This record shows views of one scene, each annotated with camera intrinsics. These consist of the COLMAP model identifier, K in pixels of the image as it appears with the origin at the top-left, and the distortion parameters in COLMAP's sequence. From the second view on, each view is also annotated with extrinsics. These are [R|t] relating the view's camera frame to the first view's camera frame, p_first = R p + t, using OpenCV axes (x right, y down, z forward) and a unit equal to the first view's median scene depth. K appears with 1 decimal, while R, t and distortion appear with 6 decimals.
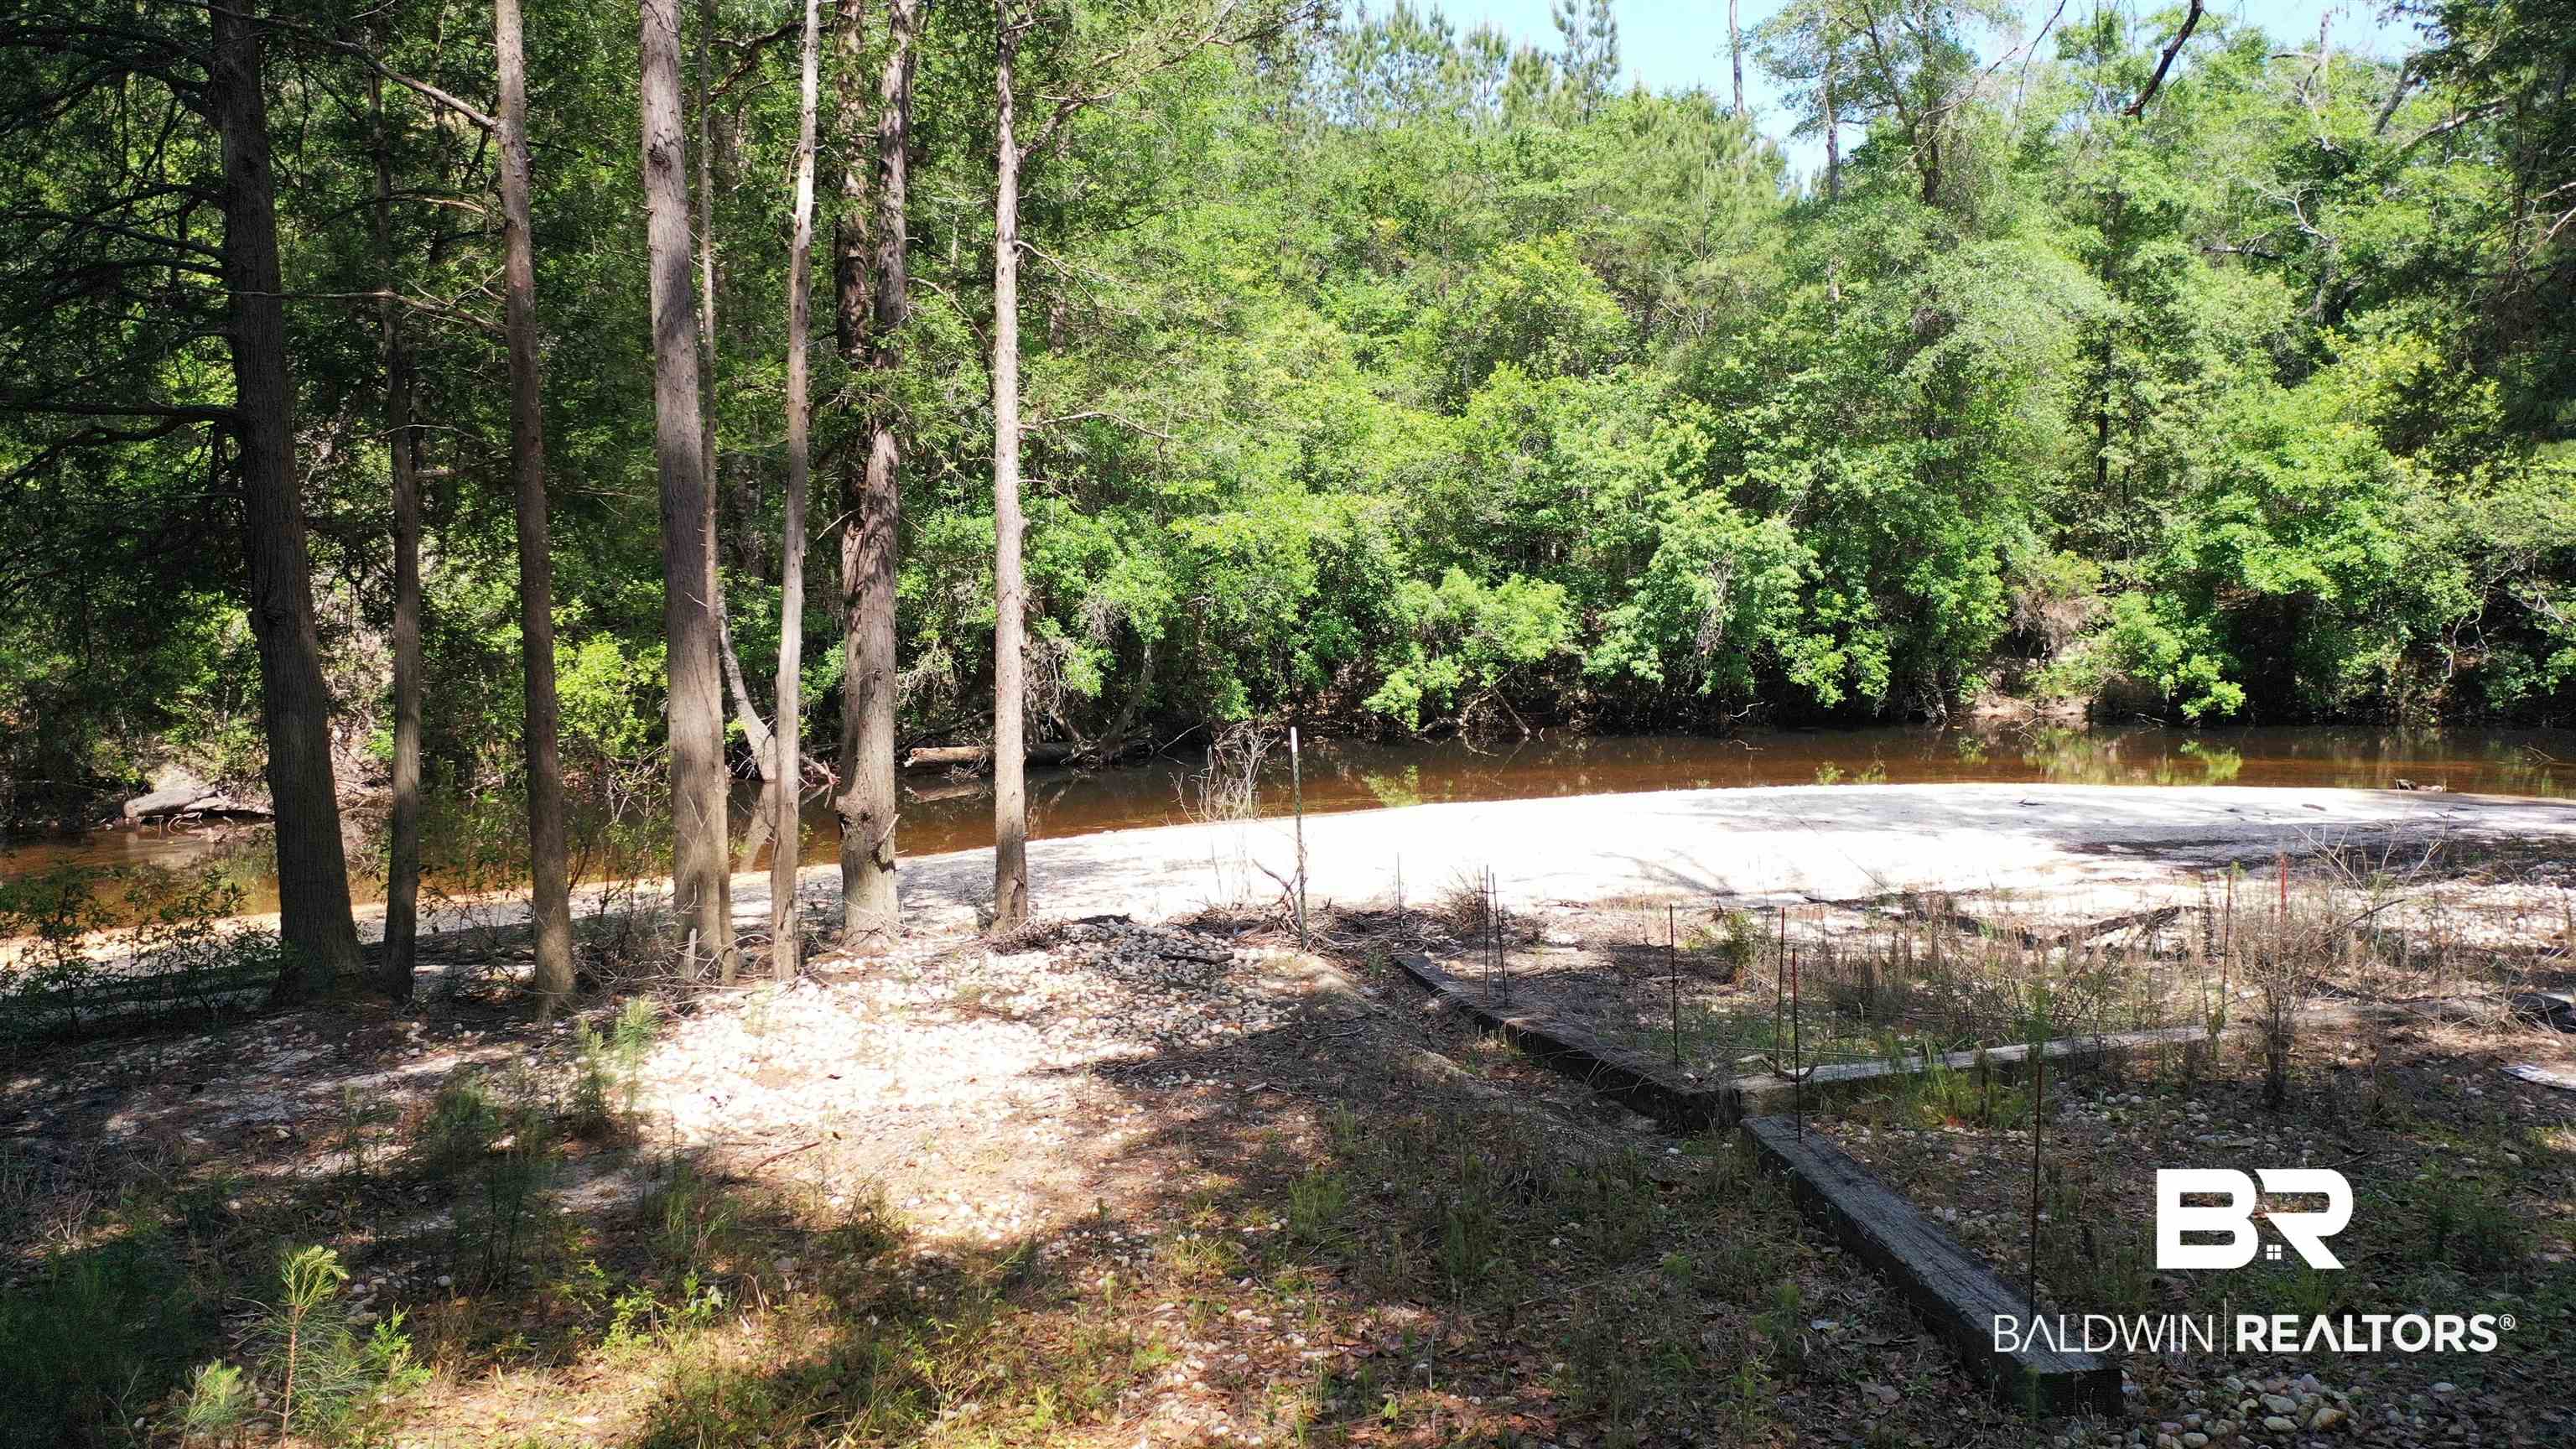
lens RADIAL K [[2048.3, 0, 1296.3], [0, 2048.3, 732.3], [0, 0, 1]] dist [0.017691, 0.003178]
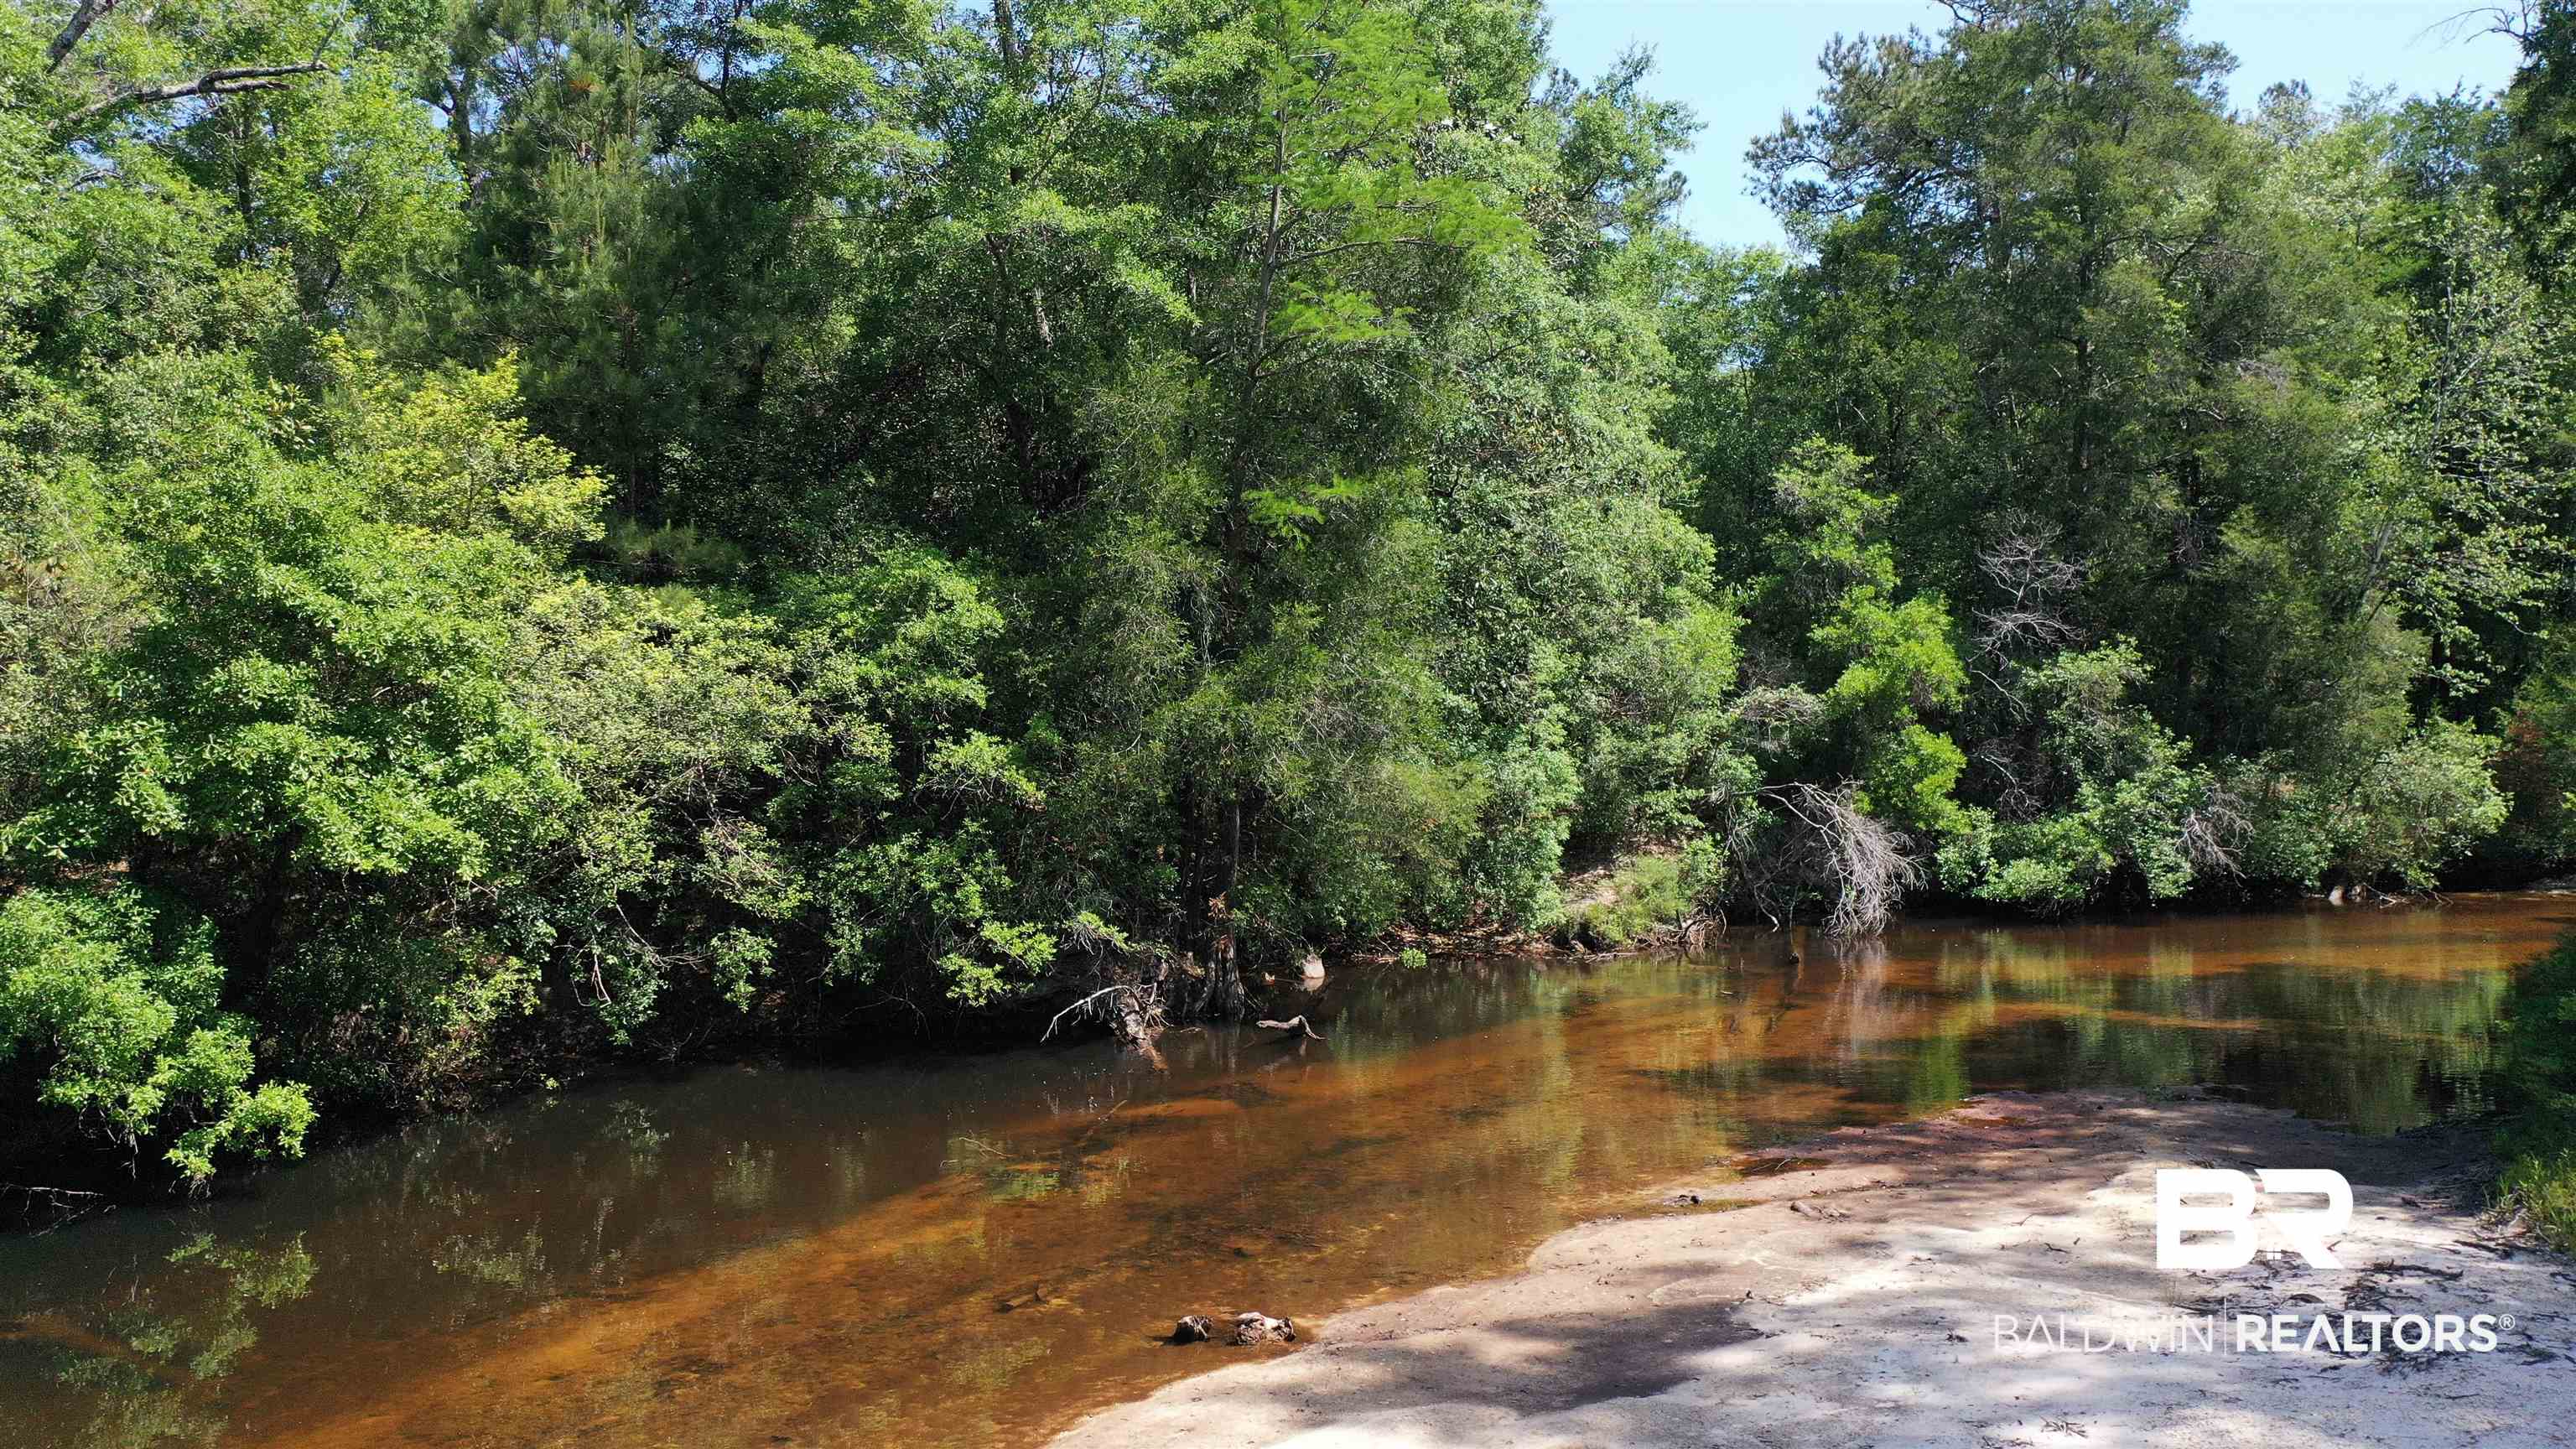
lens RADIAL K [[2048.3, 0, 1290.3], [0, 2048.3, 739.5], [0, 0, 1]] dist [0.017691, 0.003178]
pose [[0.345587, -0.014370, 0.938277, 0.131884], [0.095412, 0.995239, -0.019900, -0.077549], [-0.933523, 0.096401, 0.345313, 0.730280]]
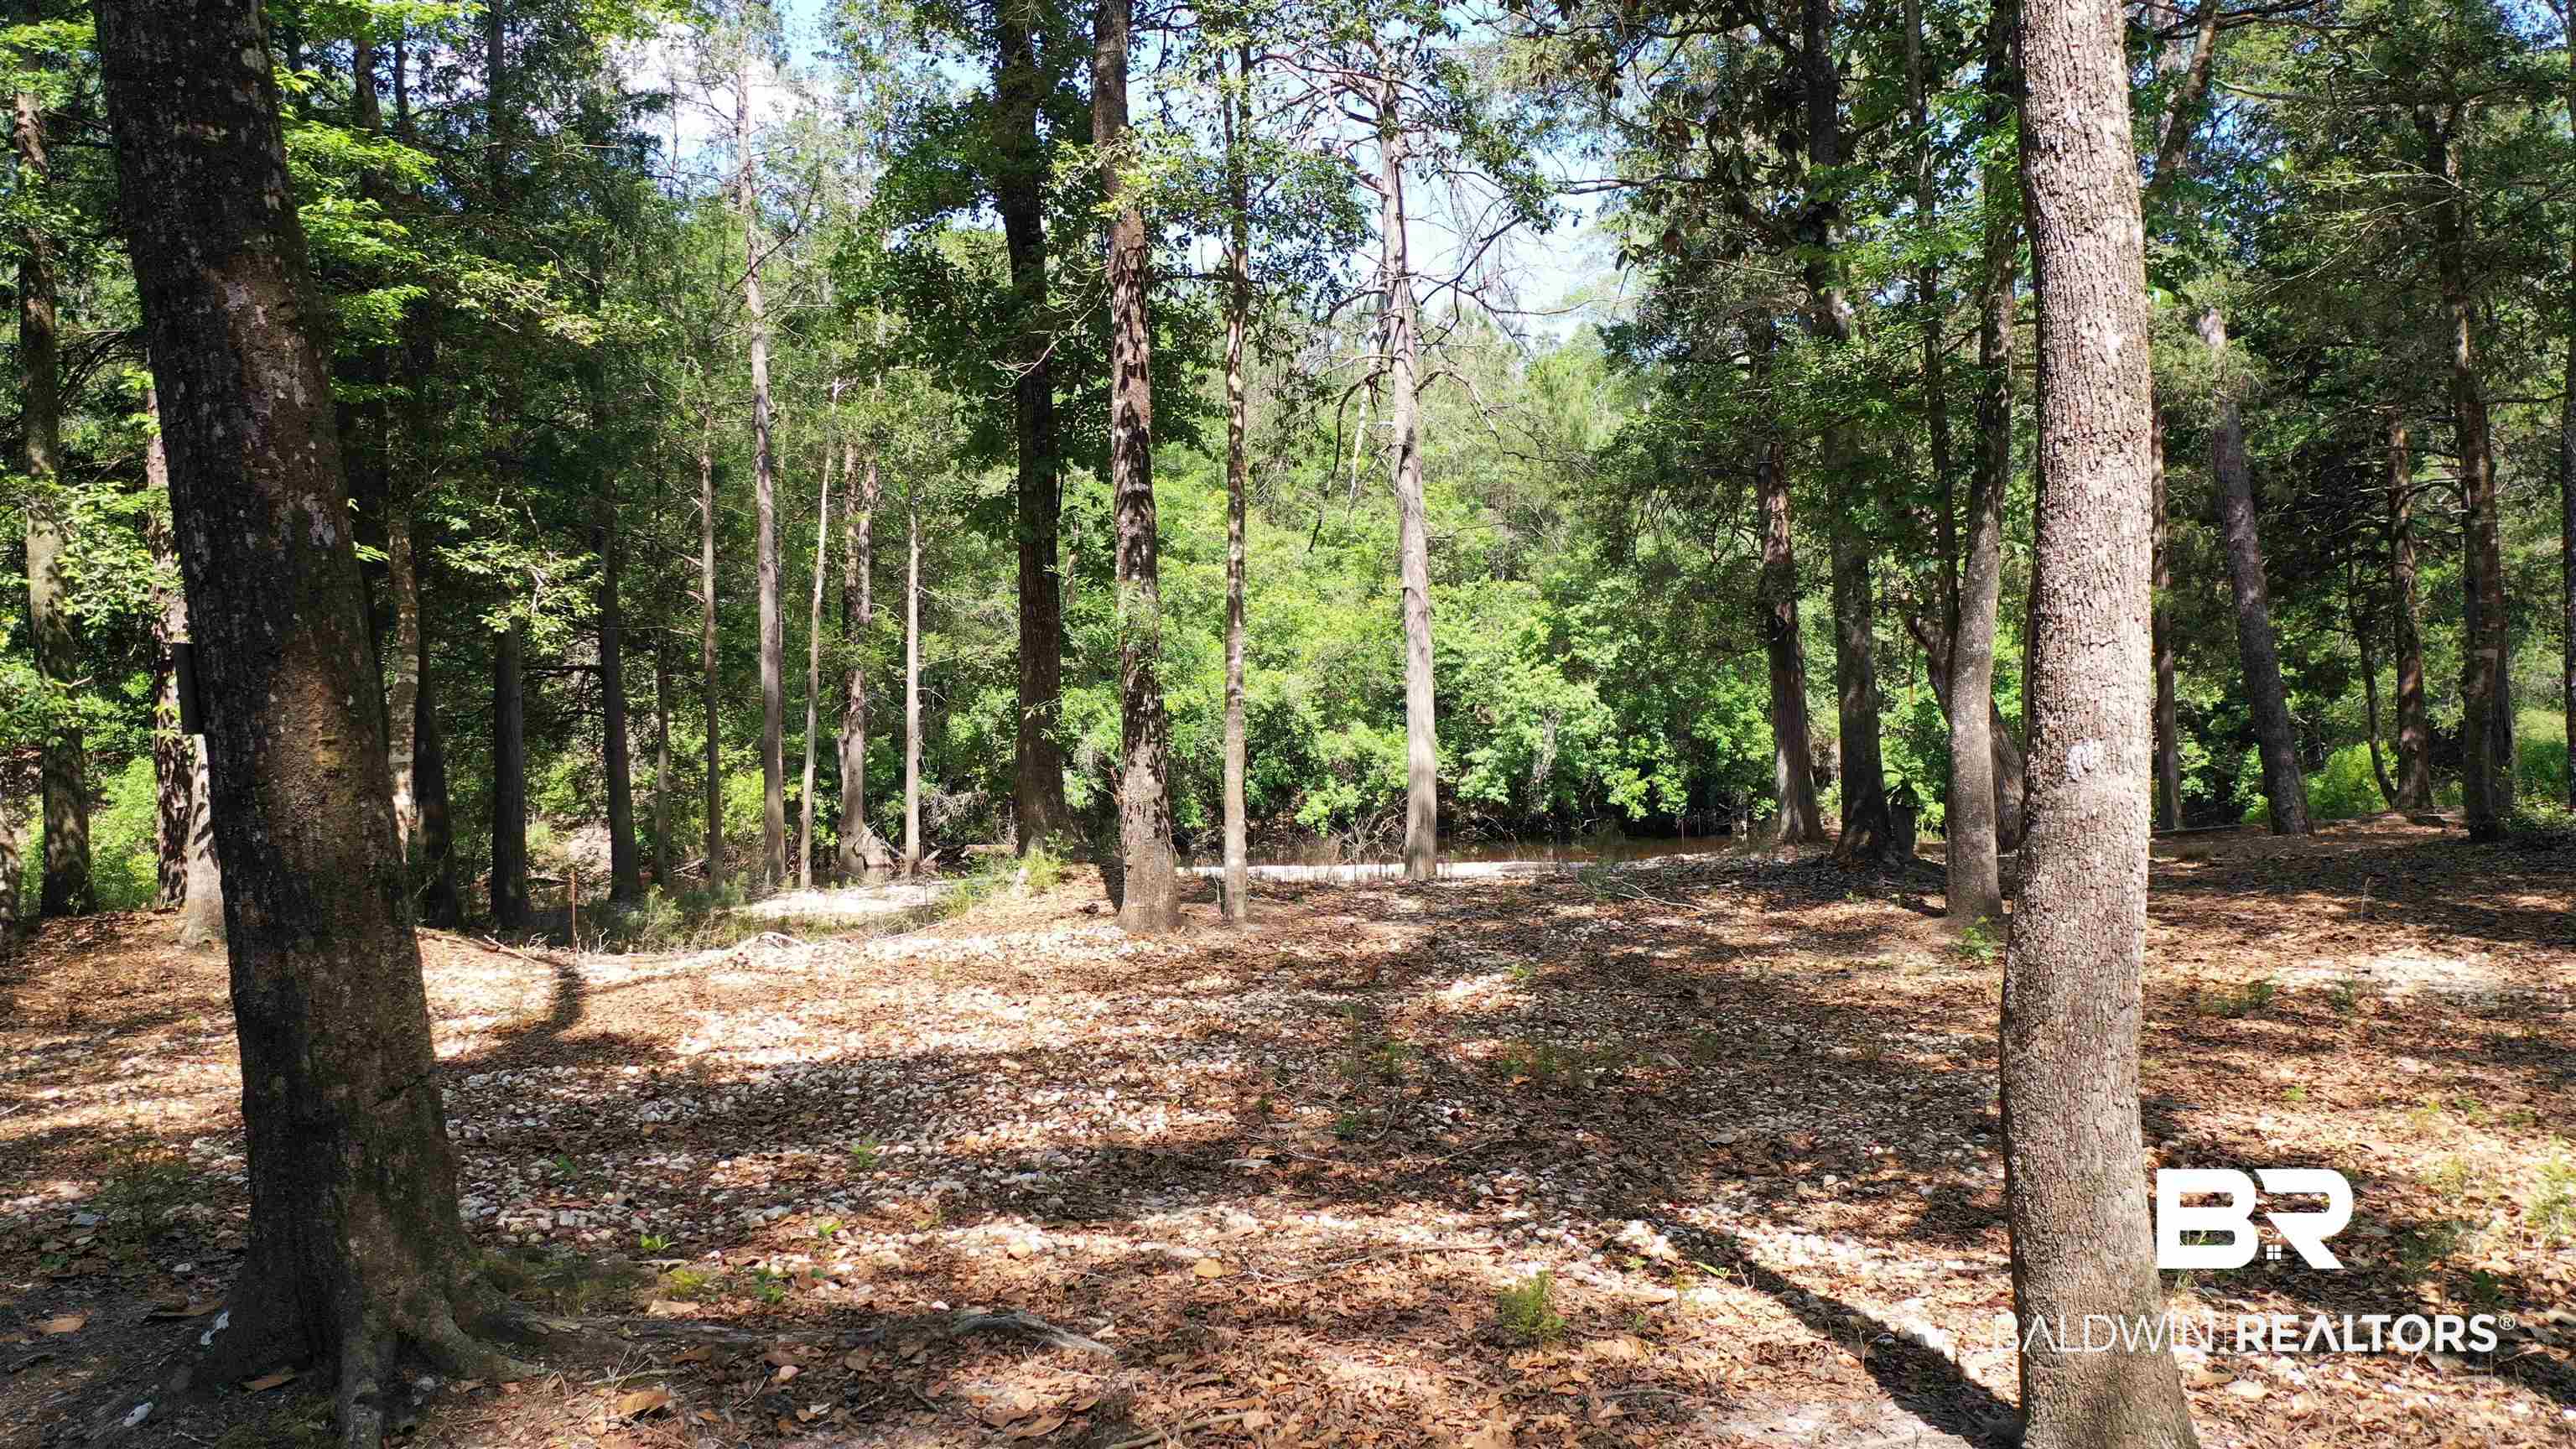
lens RADIAL K [[2048.3, 0, 1294.4], [0, 2048.3, 723.8], [0, 0, 1]] dist [0.017691, 0.003178]
pose [[0.996294, -0.007436, -0.085692, 0.220970], [0.000728, 0.996950, -0.078041, 0.044250], [0.086011, 0.077689, 0.993261, -0.573723]]
